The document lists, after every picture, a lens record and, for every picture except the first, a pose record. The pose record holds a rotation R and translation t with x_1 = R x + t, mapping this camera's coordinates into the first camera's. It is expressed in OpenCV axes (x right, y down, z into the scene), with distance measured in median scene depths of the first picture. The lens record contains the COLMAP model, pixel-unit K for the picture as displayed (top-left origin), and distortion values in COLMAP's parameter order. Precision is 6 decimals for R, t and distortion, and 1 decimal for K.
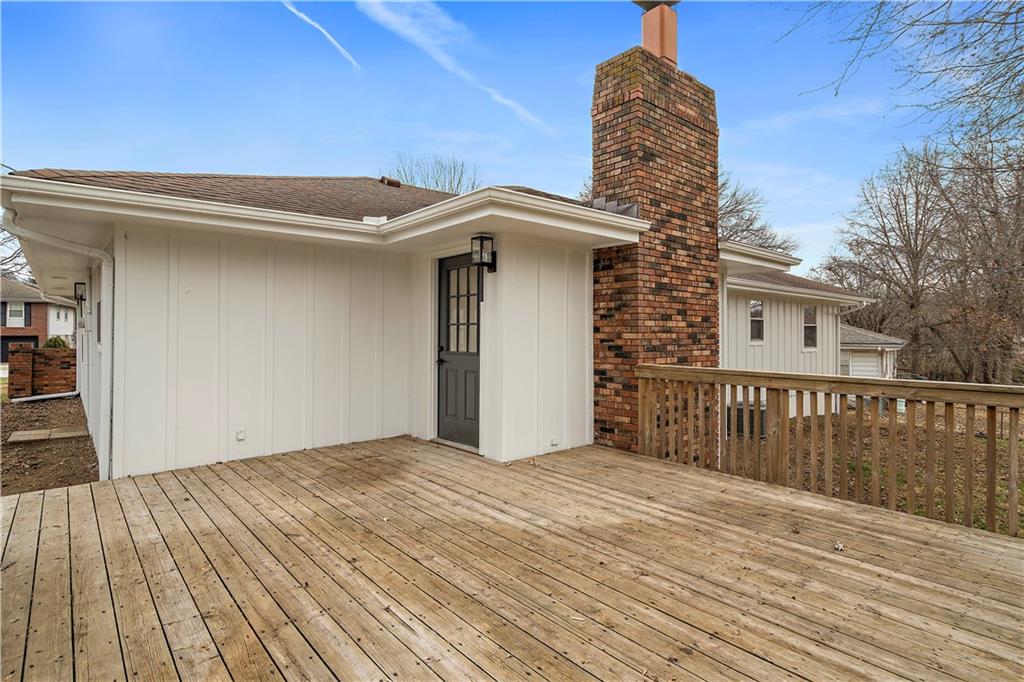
lens RADIAL K [[524.2, 0, 515.5], [0, 524.2, 333.1], [0, 0, 1]] dist [-0.001131, 0.000618]
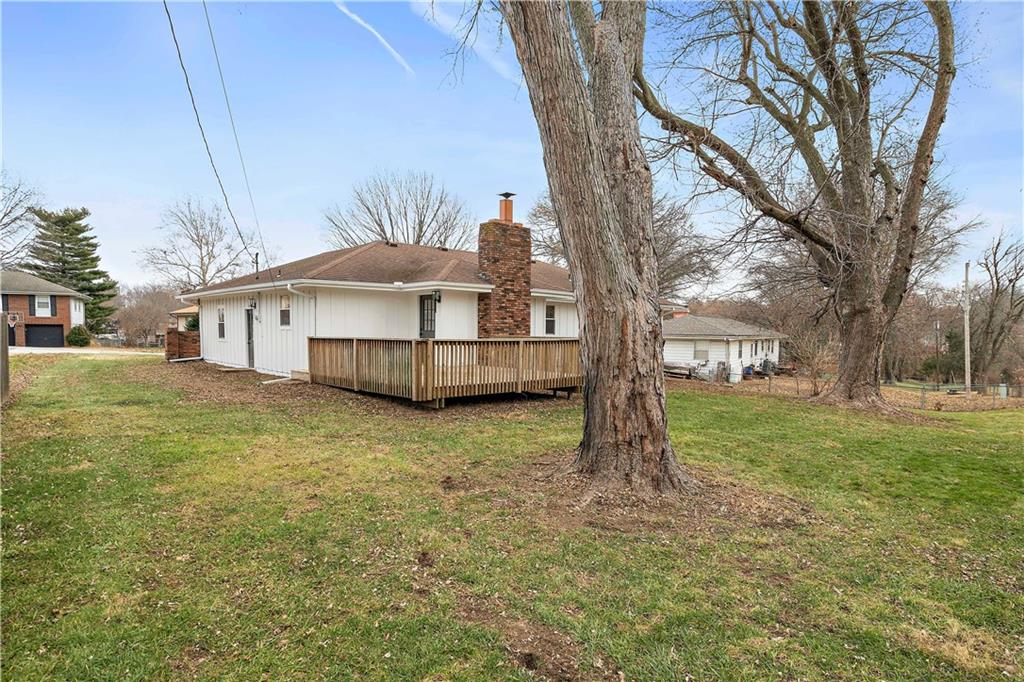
lens RADIAL K [[524.2, 0, 510.3], [0, 524.2, 349.6], [0, 0, 1]] dist [-0.001131, 0.000618]
pose [[0.998895, 0.007148, 0.046450, 0.187813], [-0.009155, 0.999027, 0.043135, 0.013341], [-0.046096, -0.043513, 0.997989, -1.681023]]
